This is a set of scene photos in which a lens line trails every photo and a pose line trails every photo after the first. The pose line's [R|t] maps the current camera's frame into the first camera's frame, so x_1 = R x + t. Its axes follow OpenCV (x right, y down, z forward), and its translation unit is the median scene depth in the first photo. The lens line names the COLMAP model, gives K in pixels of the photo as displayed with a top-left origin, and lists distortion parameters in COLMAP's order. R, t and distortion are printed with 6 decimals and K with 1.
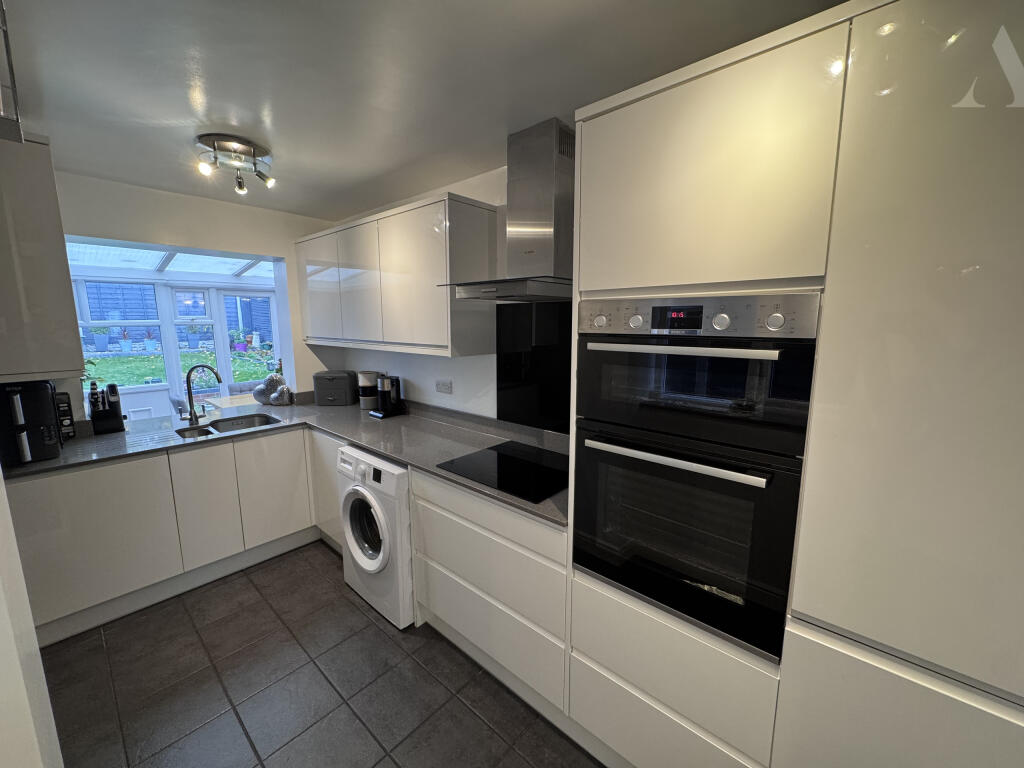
lens RADIAL K [[409.9, 0, 515.3], [0, 409.9, 383.6], [0, 0, 1]] dist [-0.003071, -0.000152]
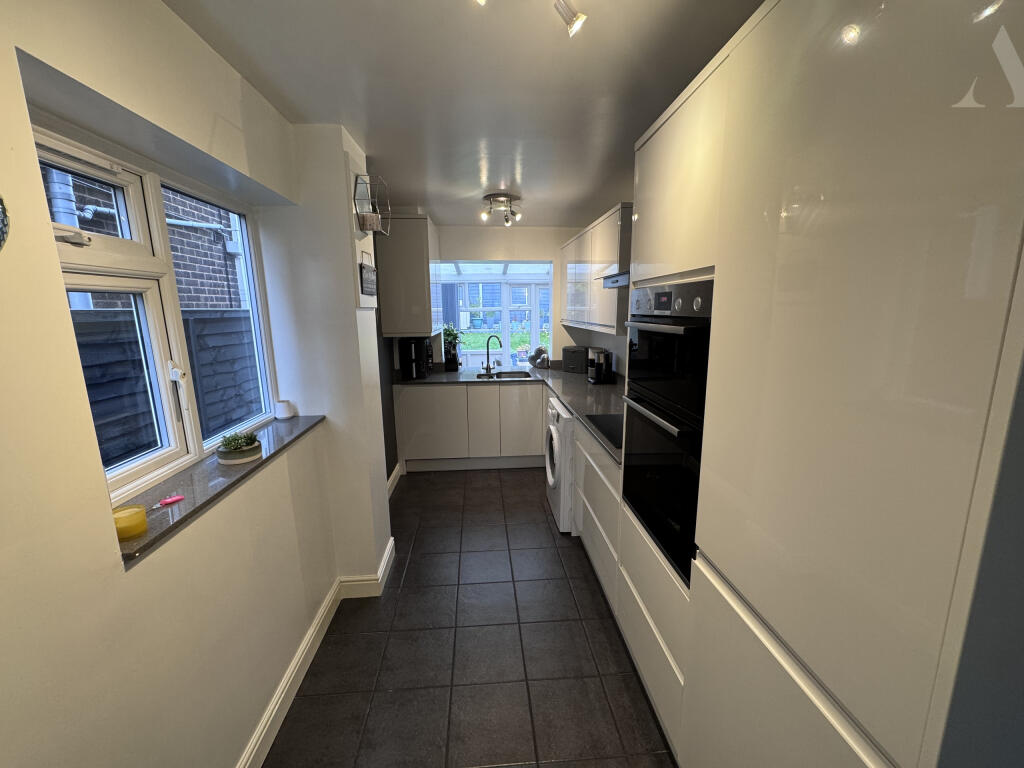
lens RADIAL K [[409.9, 0, 507.2], [0, 409.9, 385.0], [0, 0, 1]] dist [-0.003071, -0.000152]
pose [[0.708186, 0.124602, -0.694944, 0.406939], [-0.099615, 0.992091, 0.076367, 0.019250], [0.698963, 0.015144, 0.714997, -0.096893]]
